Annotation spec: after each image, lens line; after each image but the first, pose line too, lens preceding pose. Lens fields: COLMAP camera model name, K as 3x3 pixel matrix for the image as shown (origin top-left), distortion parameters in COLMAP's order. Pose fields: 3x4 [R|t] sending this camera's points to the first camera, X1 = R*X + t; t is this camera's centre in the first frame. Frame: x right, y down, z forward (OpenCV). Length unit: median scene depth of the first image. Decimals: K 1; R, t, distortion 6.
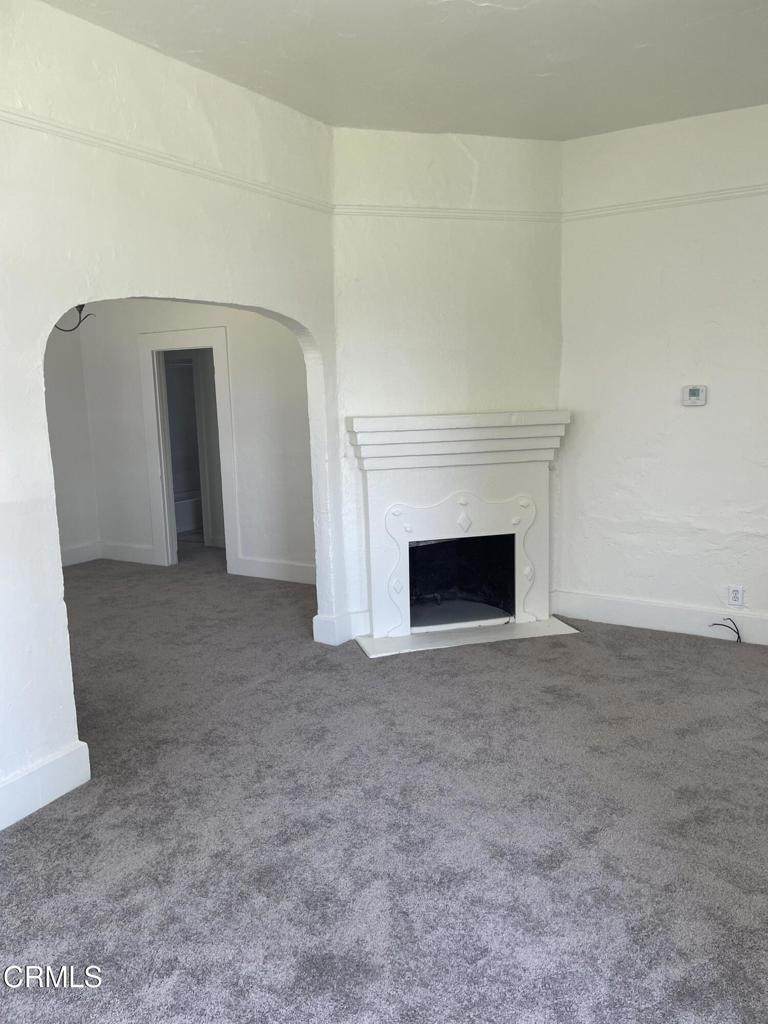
lens RADIAL K [[772.0, 0, 384.0], [0, 772.0, 512.0], [0, 0, 1]] dist [0.001183, -0.001294]
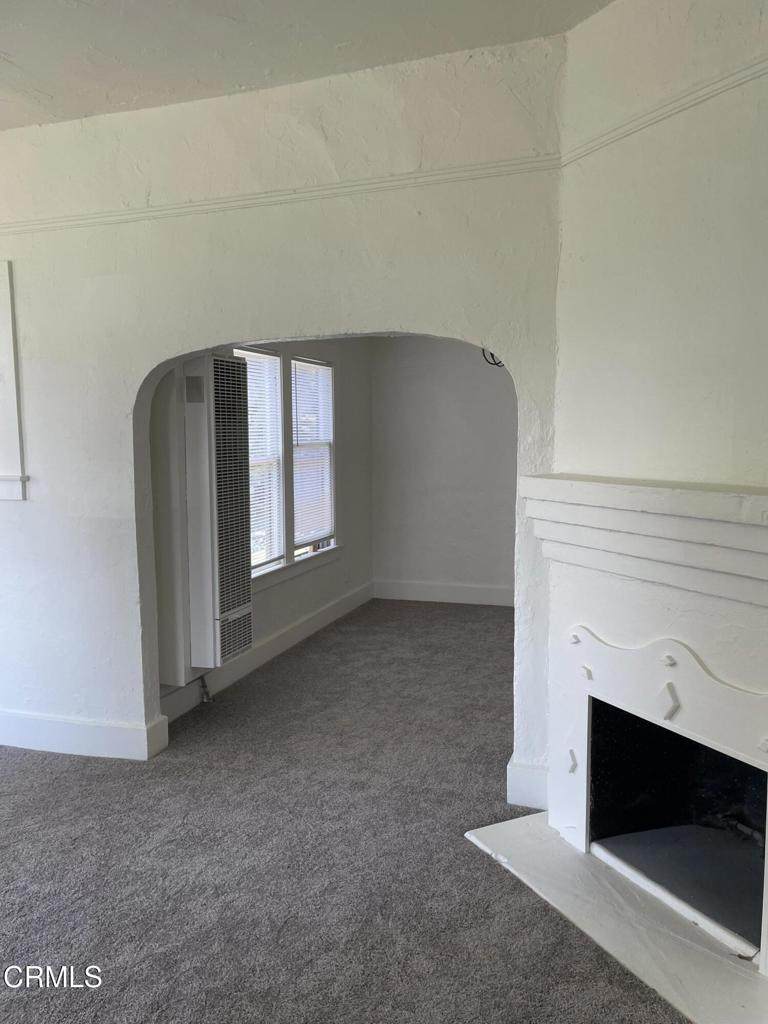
lens RADIAL K [[772.0, 0, 384.0], [0, 772.0, 512.0], [0, 0, 1]] dist [0.001183, -0.001294]
pose [[0.204462, 0.115302, -0.972060, 0.574319], [-0.147026, 0.985390, 0.085958, -0.129415], [0.967770, 0.125343, 0.218427, 0.743764]]
